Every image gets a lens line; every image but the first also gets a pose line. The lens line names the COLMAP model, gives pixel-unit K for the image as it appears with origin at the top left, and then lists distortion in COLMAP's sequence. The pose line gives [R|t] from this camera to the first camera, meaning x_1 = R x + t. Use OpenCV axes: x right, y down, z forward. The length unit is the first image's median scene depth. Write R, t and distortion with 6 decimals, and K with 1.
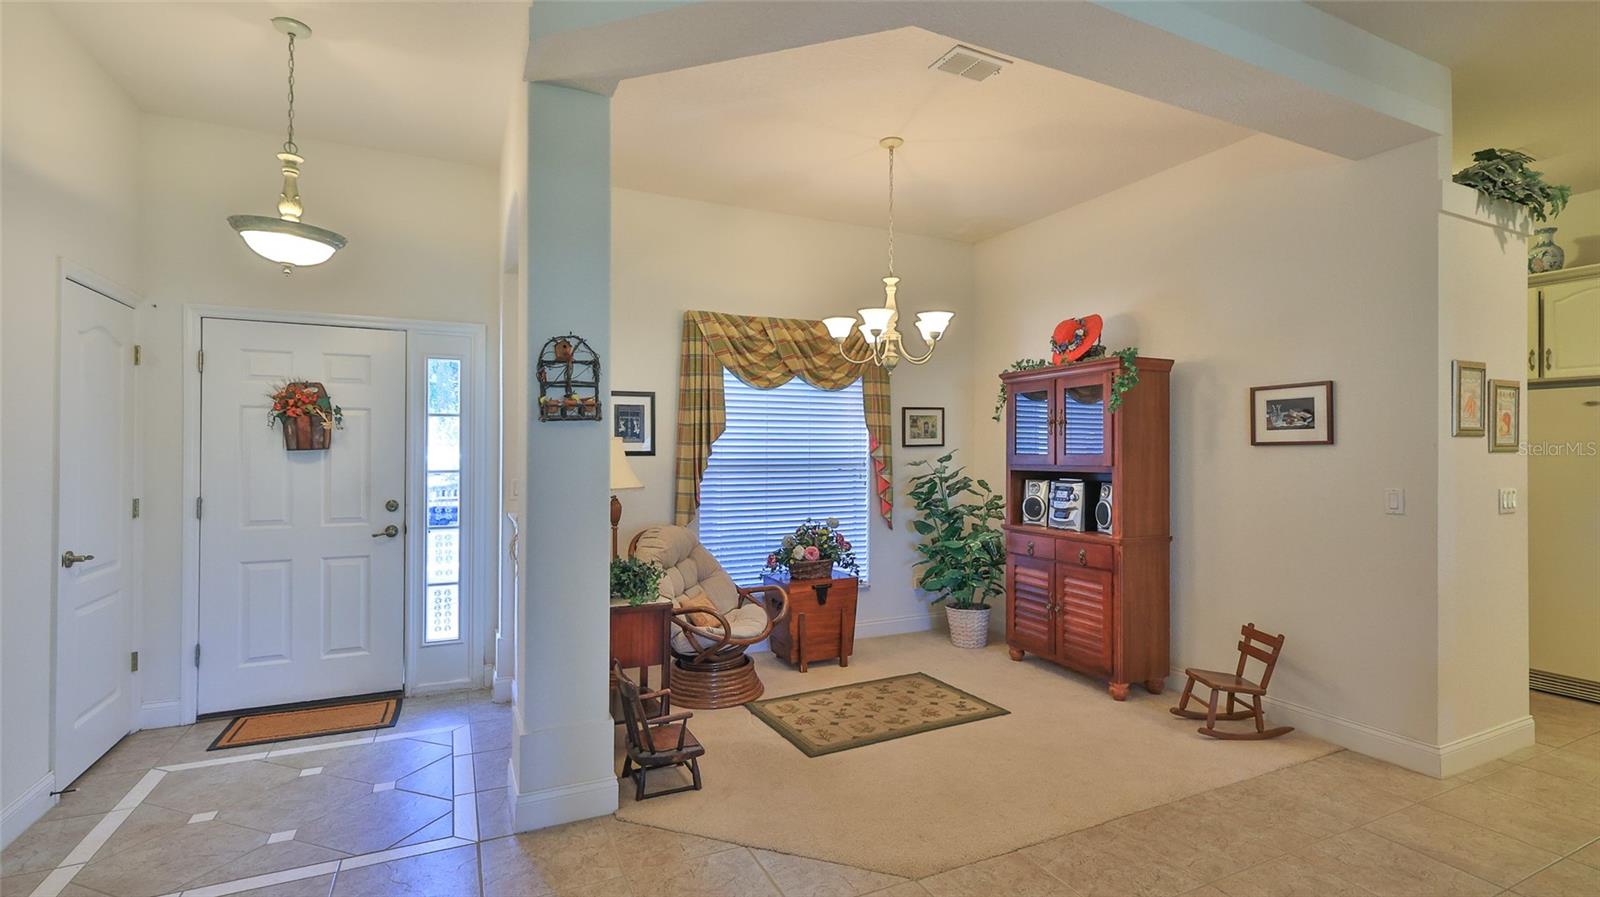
lens RADIAL K [[717.3, 0, 793.3], [0, 717.3, 452.6], [0, 0, 1]] dist [-0.001690, -0.000127]
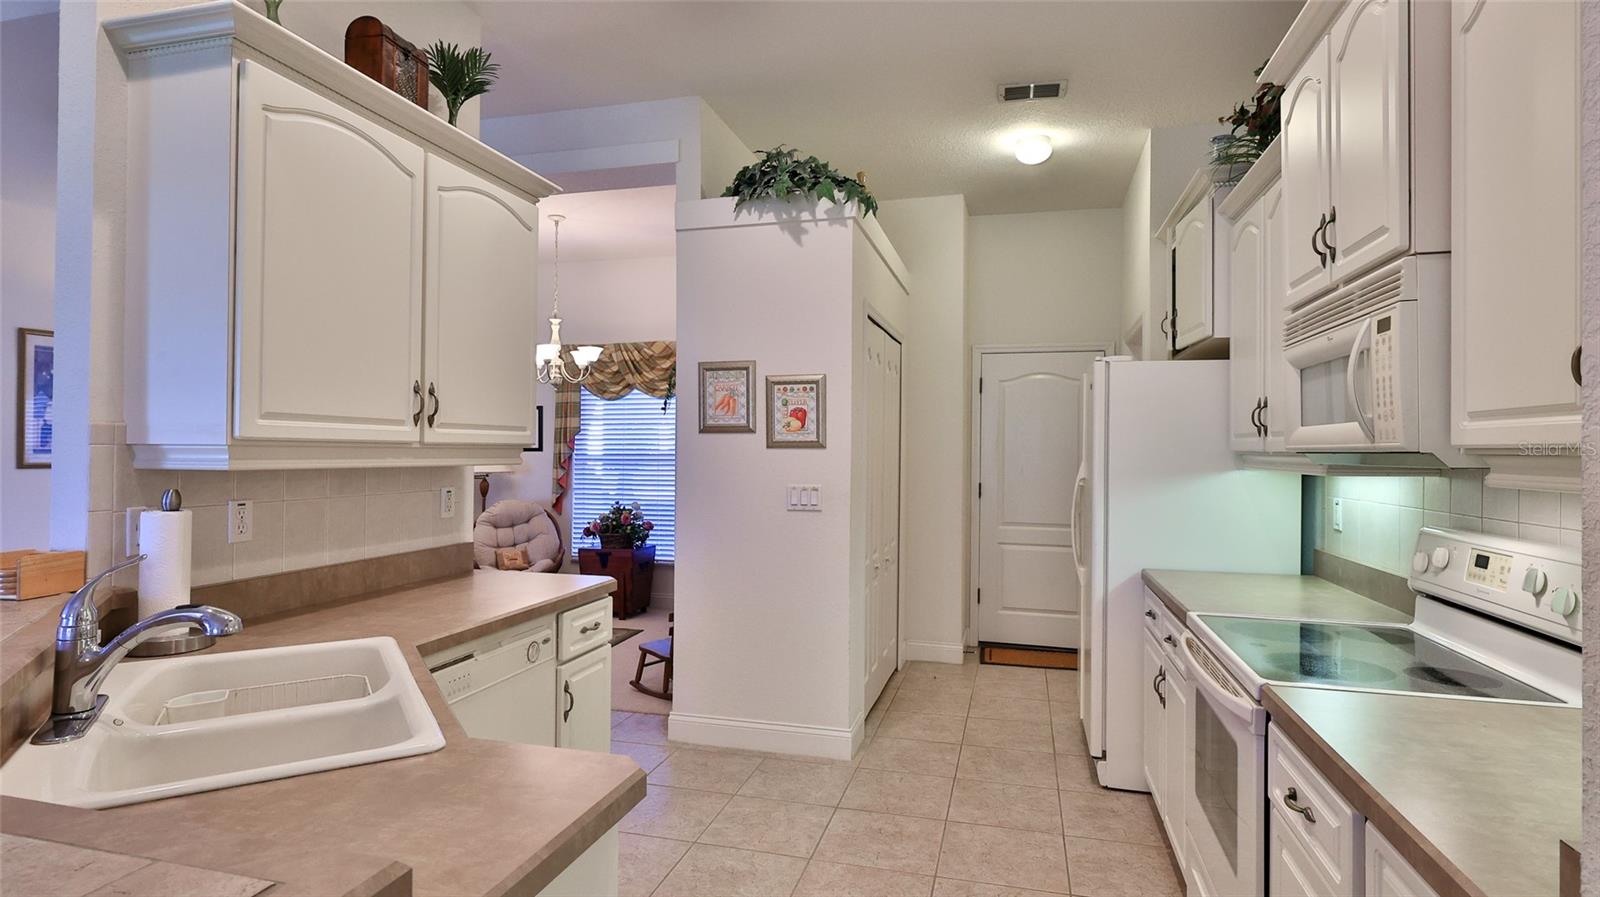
lens RADIAL K [[829.9, 0, 796.4], [0, 829.9, 444.2], [0, 0, 1]] dist [-0.000993, -0.000507]
pose [[0.758054, -0.002687, -0.652186, 1.267183], [-0.005747, 0.999925, -0.010800, 0.005226], [0.652167, 0.011935, 0.757982, 0.097688]]
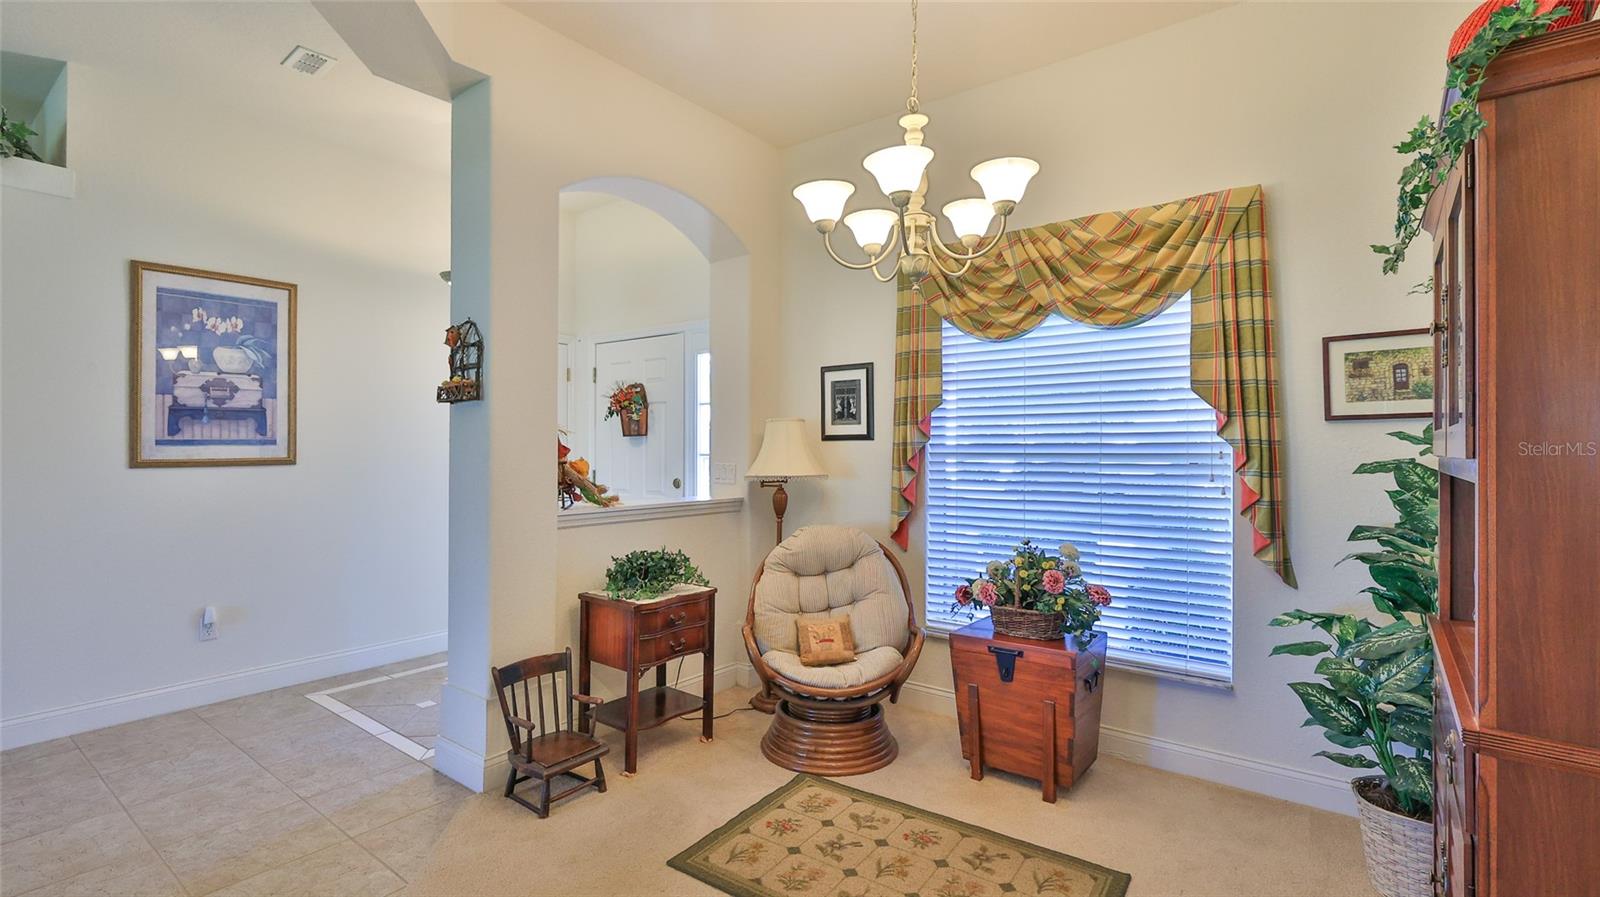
lens RADIAL K [[708.8, 0, 795.5], [0, 708.8, 442.2], [0, 0, 1]] dist [-0.000141, 0.000334]
pose [[0.460690, -0.005842, -0.887542, 0.495136], [-0.001391, 0.999972, -0.007304, 0.013051], [0.887560, 0.004599, 0.460670, 0.560776]]
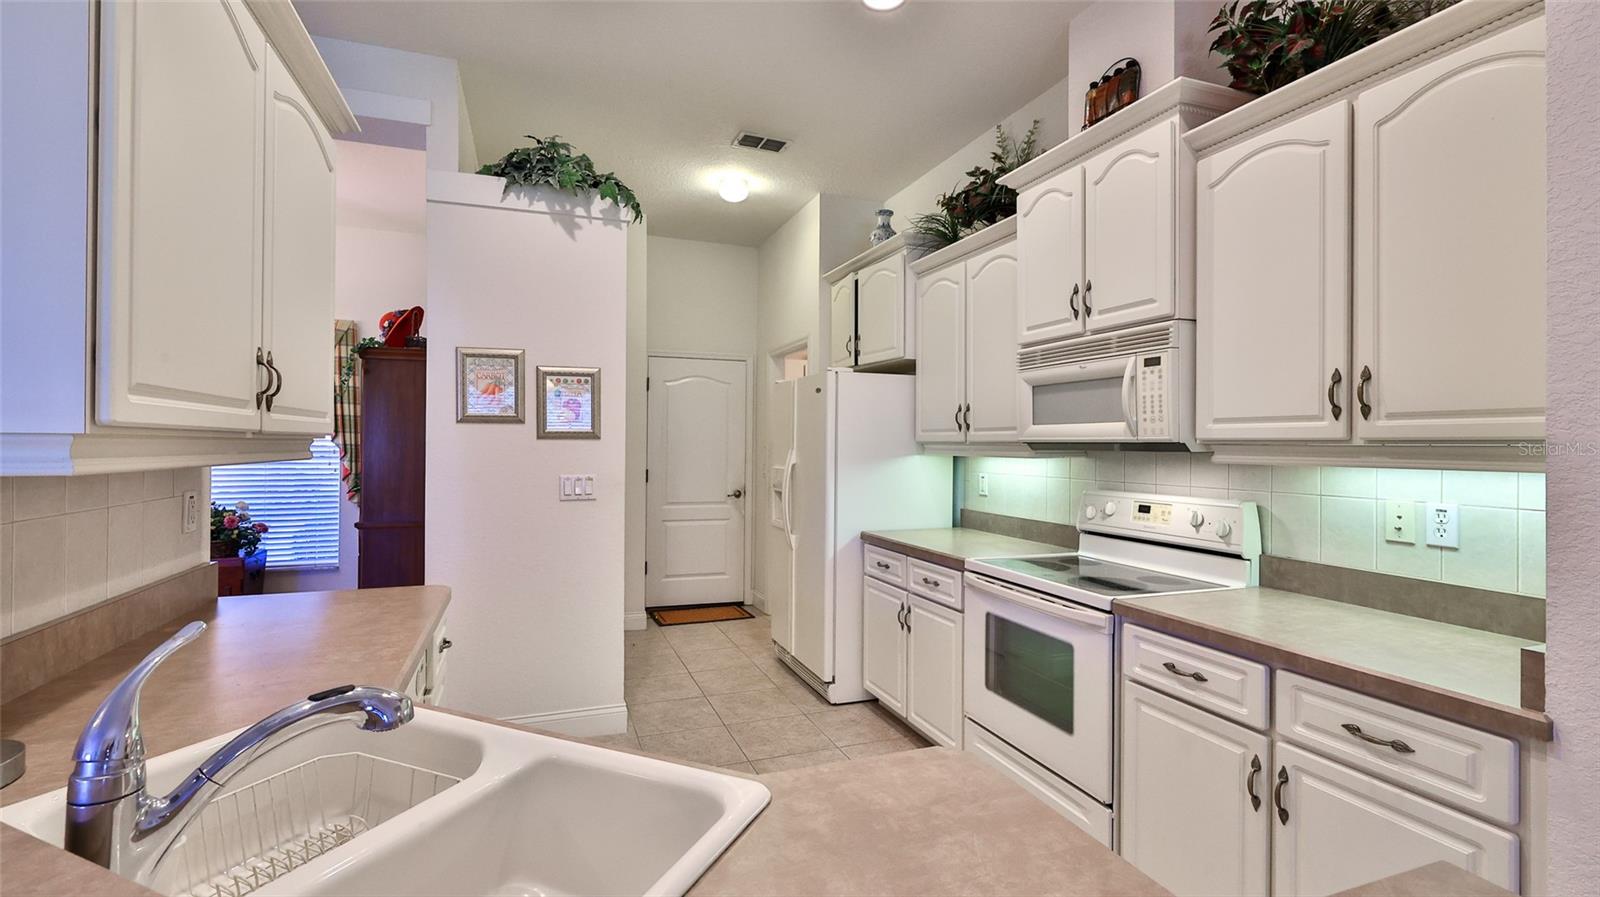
lens RADIAL K [[708.8, 0, 795.5], [0, 708.8, 442.2], [0, 0, 1]] dist [-0.000141, 0.000334]
pose [[0.996012, 0.002161, -0.089198, 1.017091], [-0.002480, 0.999991, -0.003466, 0.005319], [0.089190, 0.003674, 0.996008, 0.030001]]
